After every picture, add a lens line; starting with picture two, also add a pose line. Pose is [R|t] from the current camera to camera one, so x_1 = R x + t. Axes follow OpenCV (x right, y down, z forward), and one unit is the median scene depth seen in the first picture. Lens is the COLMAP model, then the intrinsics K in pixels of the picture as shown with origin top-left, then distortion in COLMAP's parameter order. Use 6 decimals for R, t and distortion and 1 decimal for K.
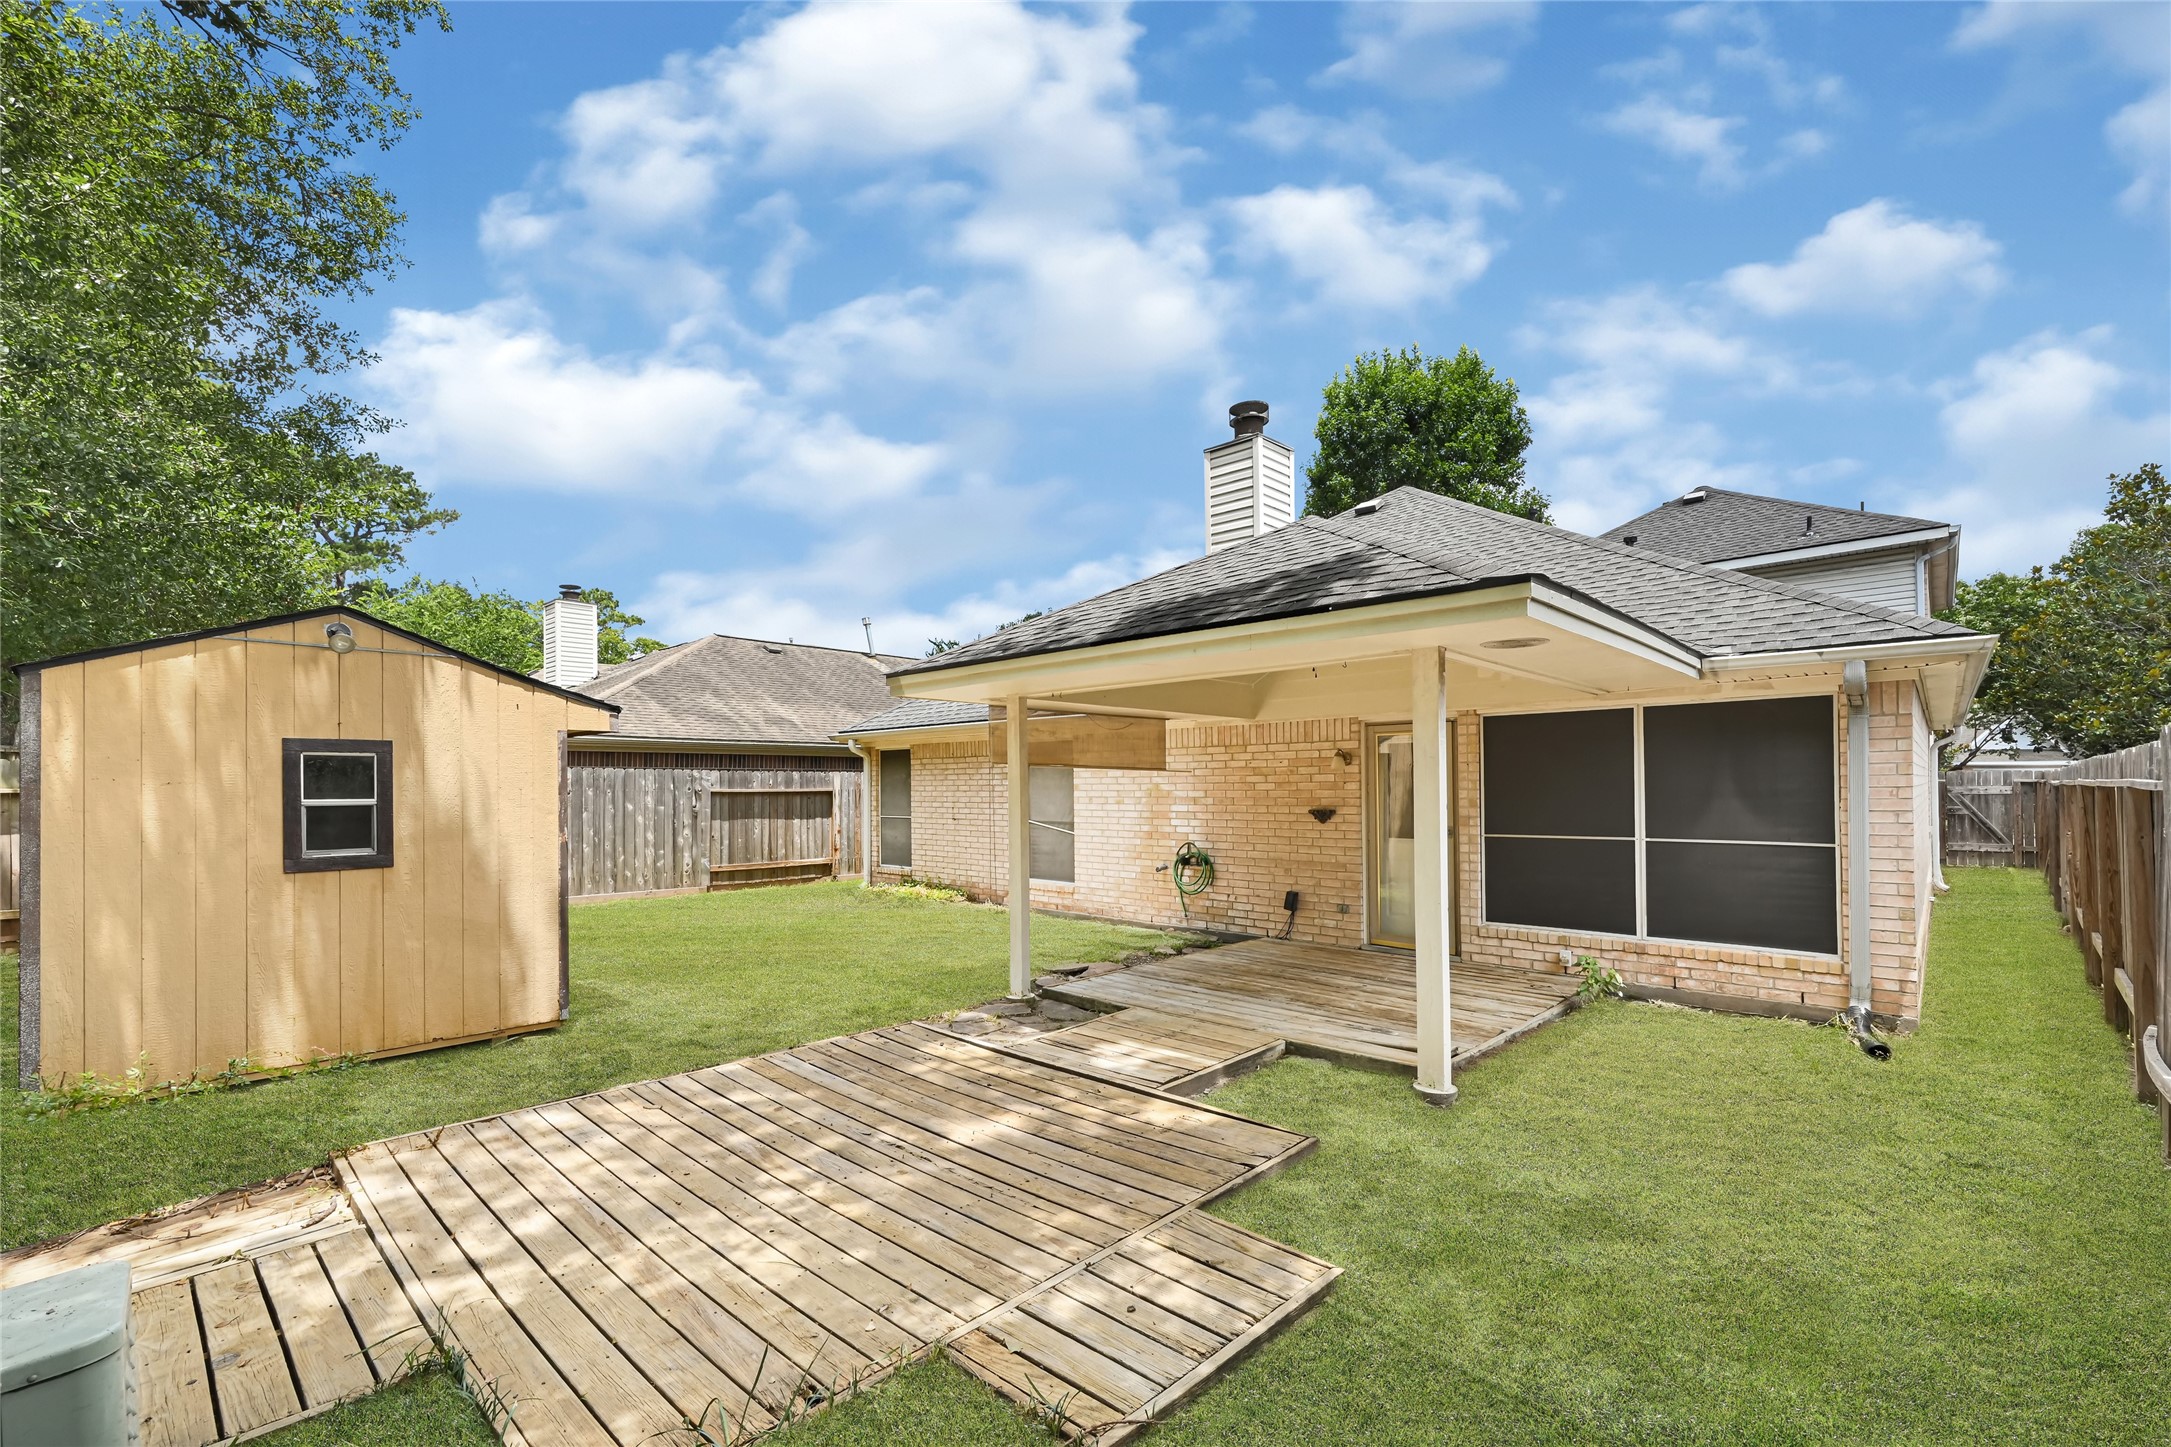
lens RADIAL K [[874.9, 0, 1085.2], [0, 874.9, 779.4], [0, 0, 1]] dist [0.003238, 0.000084]
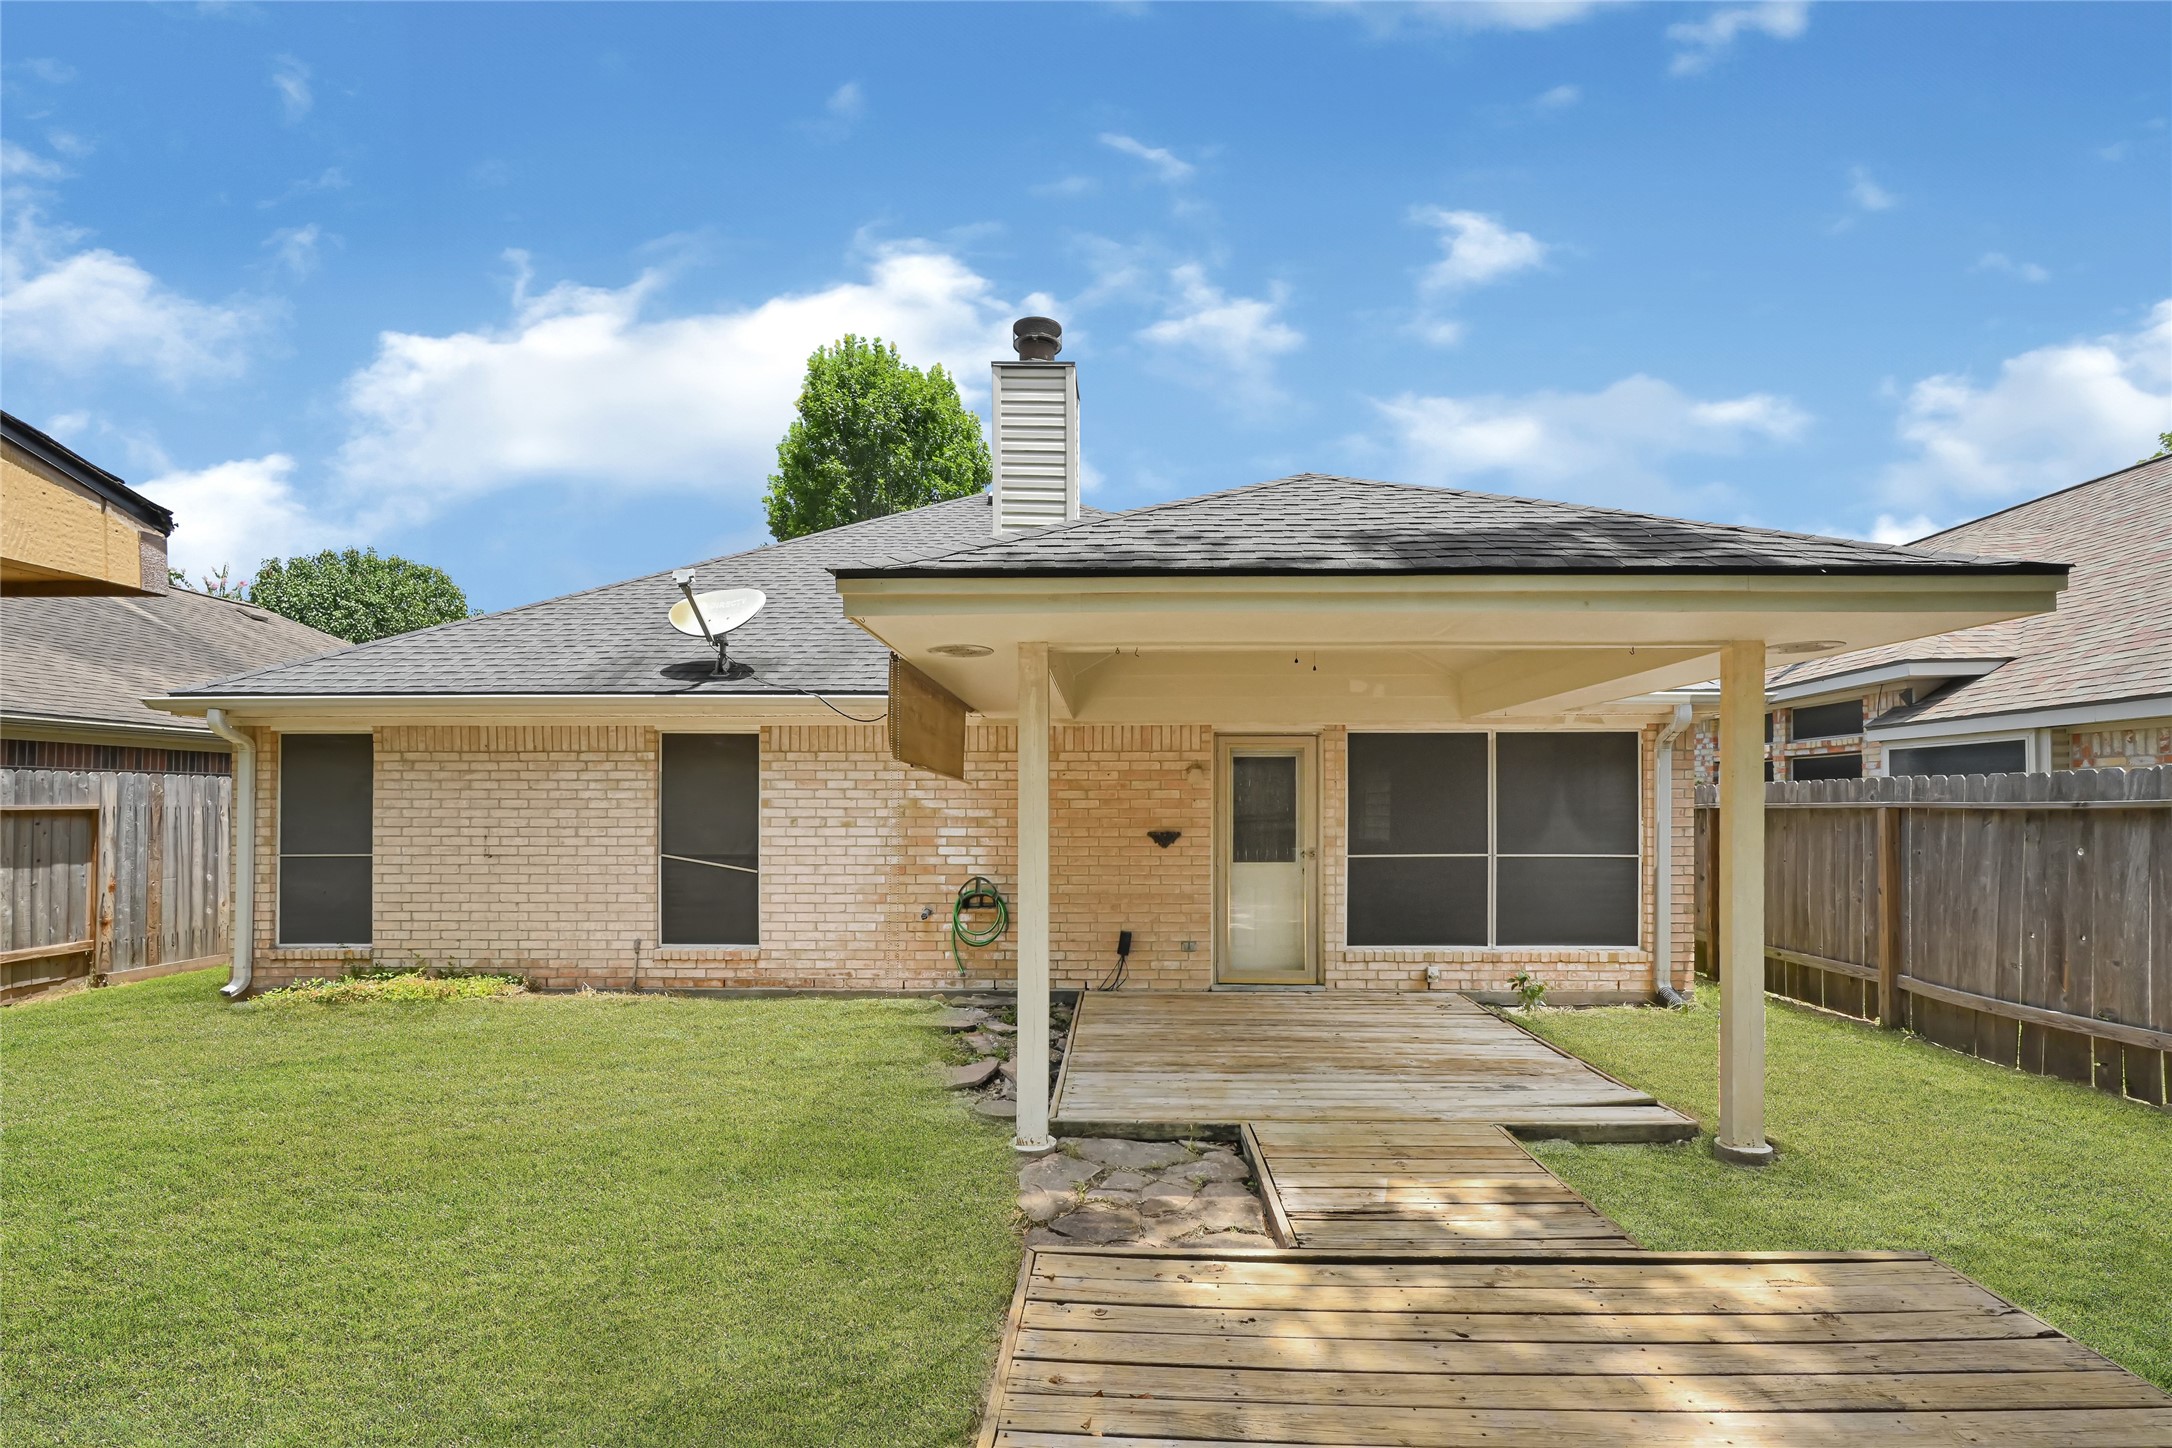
lens RADIAL K [[898.8, 0, 1087.9], [0, 898.8, 801.5], [0, 0, 1]] dist [-0.002797, 0.005881]
pose [[0.749087, 0.009263, 0.662407, -0.406631], [-0.009828, 0.999948, -0.002869, 0.009699], [-0.662399, -0.004361, 0.749139, 0.446529]]
